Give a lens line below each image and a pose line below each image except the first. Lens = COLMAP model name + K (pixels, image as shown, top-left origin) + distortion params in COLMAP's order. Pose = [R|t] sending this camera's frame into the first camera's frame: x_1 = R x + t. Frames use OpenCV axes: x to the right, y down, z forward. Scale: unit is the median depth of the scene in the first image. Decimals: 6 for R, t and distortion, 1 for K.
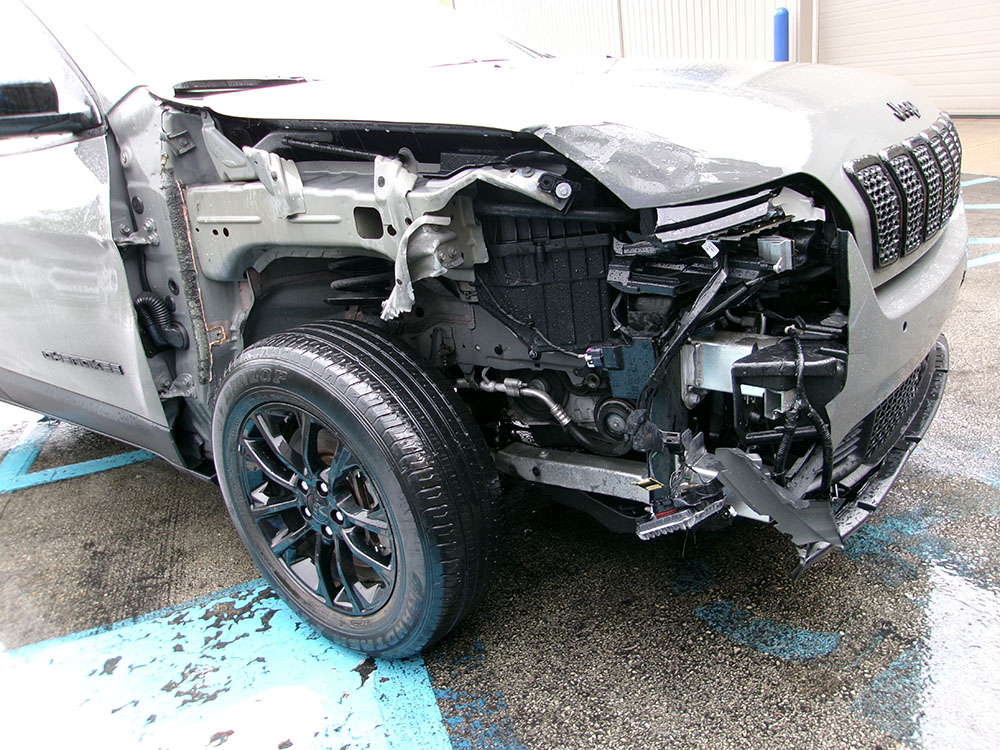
lens RADIAL K [[778.4, 0, 500.0], [0, 778.4, 375.0], [0, 0, 1]] dist [-0.039958, 0.063460]
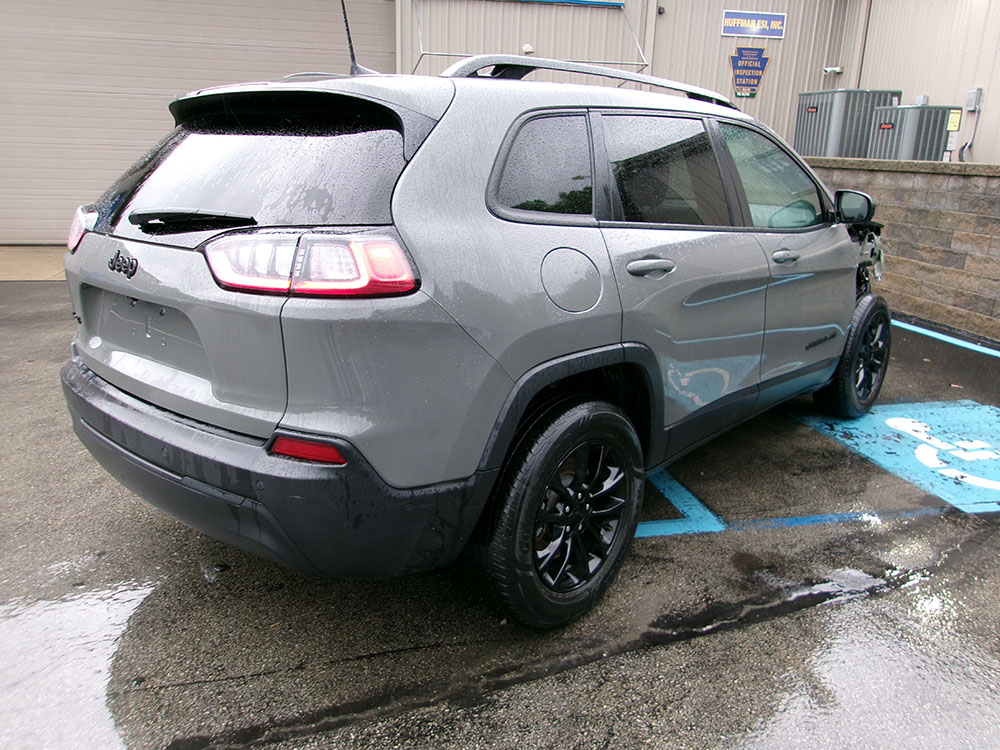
lens RADIAL K [[778.4, 0, 500.0], [0, 778.4, 375.0], [0, 0, 1]] dist [-0.039958, 0.063460]
pose [[0.091150, -0.147758, 0.984814, -2.634887], [0.310189, 0.943945, 0.112917, -0.426245], [-0.946295, 0.295186, 0.131873, 1.609584]]
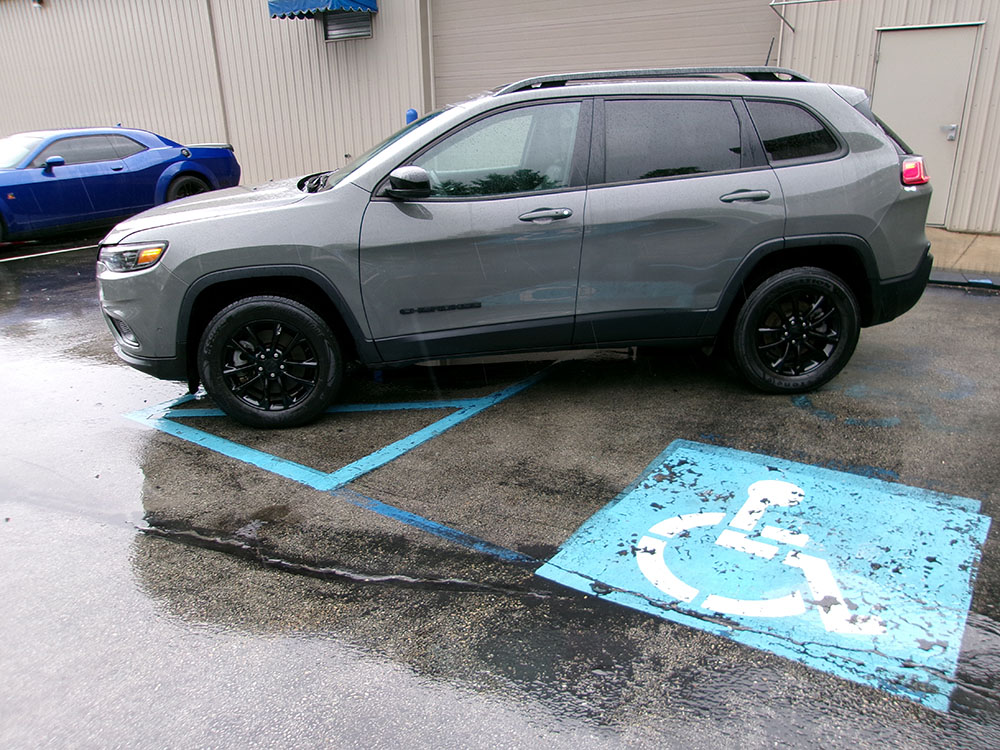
lens RADIAL K [[778.4, 0, 500.0], [0, 778.4, 375.0], [0, 0, 1]] dist [-0.039958, 0.063460]
pose [[0.789288, -0.091847, 0.607115, -1.733567], [0.137567, 0.990066, -0.029065, 0.072240], [-0.598414, 0.106459, 0.794082, -0.225793]]
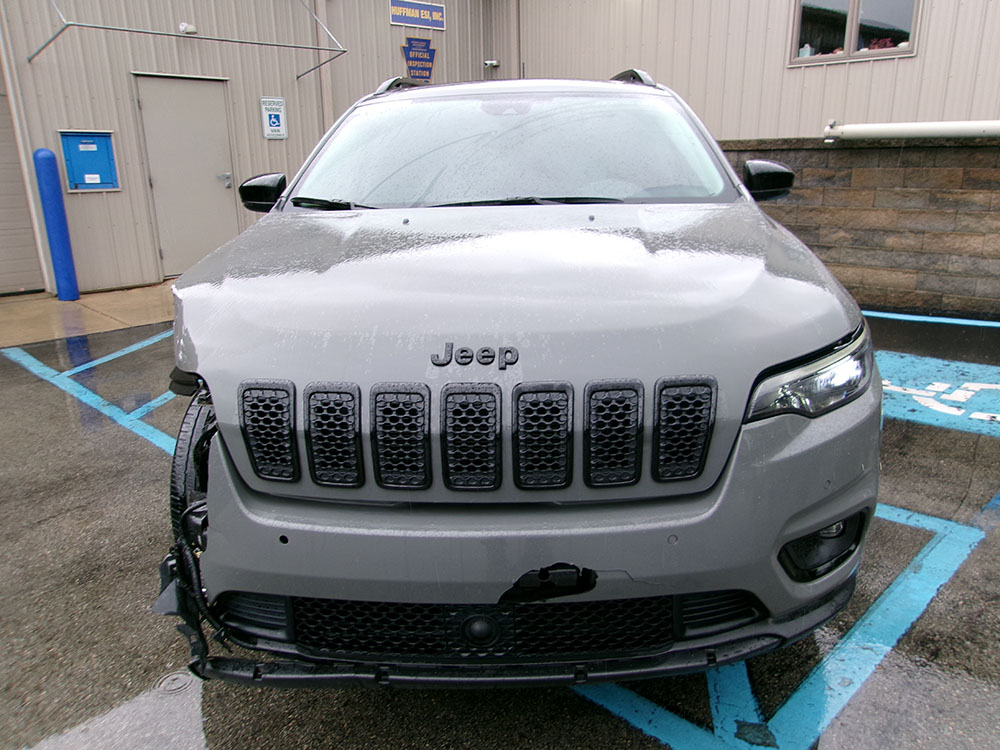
lens RADIAL K [[778.4, 0, 500.0], [0, 778.4, 375.0], [0, 0, 1]] dist [-0.039958, 0.063460]
pose [[-0.464628, -0.097084, 0.880168, -1.824780], [0.386396, 0.872122, 0.300170, -0.827980], [-0.796755, 0.479560, -0.367700, 2.598175]]
